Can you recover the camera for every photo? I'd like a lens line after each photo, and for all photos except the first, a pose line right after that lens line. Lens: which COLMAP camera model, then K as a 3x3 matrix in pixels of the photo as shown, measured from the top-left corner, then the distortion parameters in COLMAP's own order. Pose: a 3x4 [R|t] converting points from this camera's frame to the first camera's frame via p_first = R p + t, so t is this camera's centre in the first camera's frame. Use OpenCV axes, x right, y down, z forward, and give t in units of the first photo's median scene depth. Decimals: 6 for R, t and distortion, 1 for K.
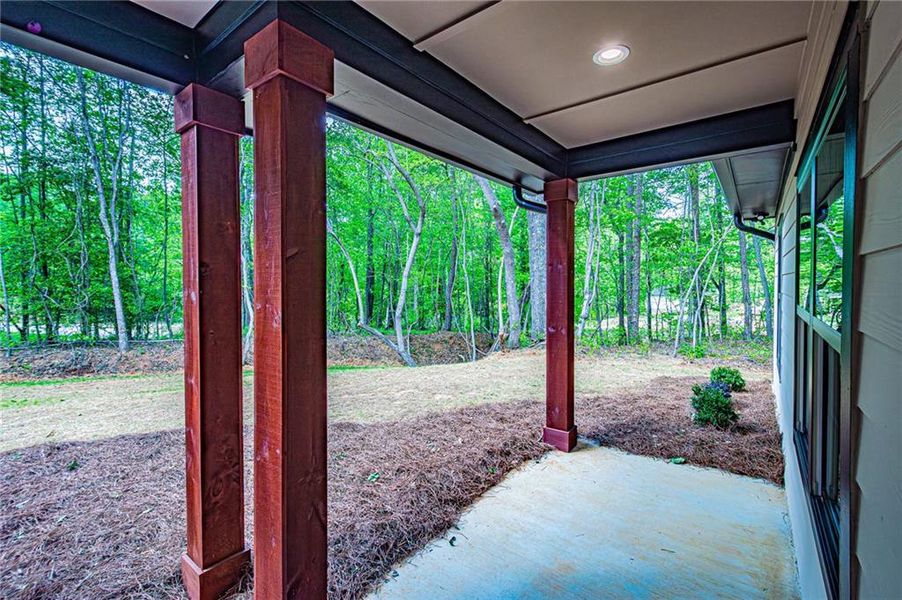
lens RADIAL K [[397.5, 0, 454.2], [0, 397.5, 292.7], [0, 0, 1]] dist [0.005973, -0.001466]
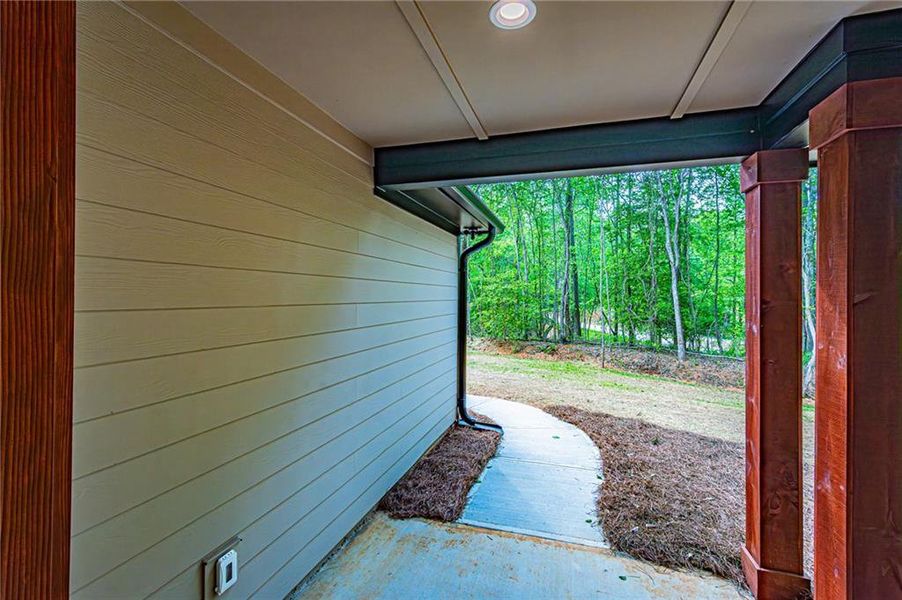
lens RADIAL K [[397.5, 0, 455.2], [0, 397.5, 293.5], [0, 0, 1]] dist [0.005973, -0.001466]
pose [[0.356837, -0.006762, -0.934142, 0.093901], [-0.029859, 0.999380, -0.018640, -0.032667], [0.933689, 0.034544, 0.356414, -0.178587]]
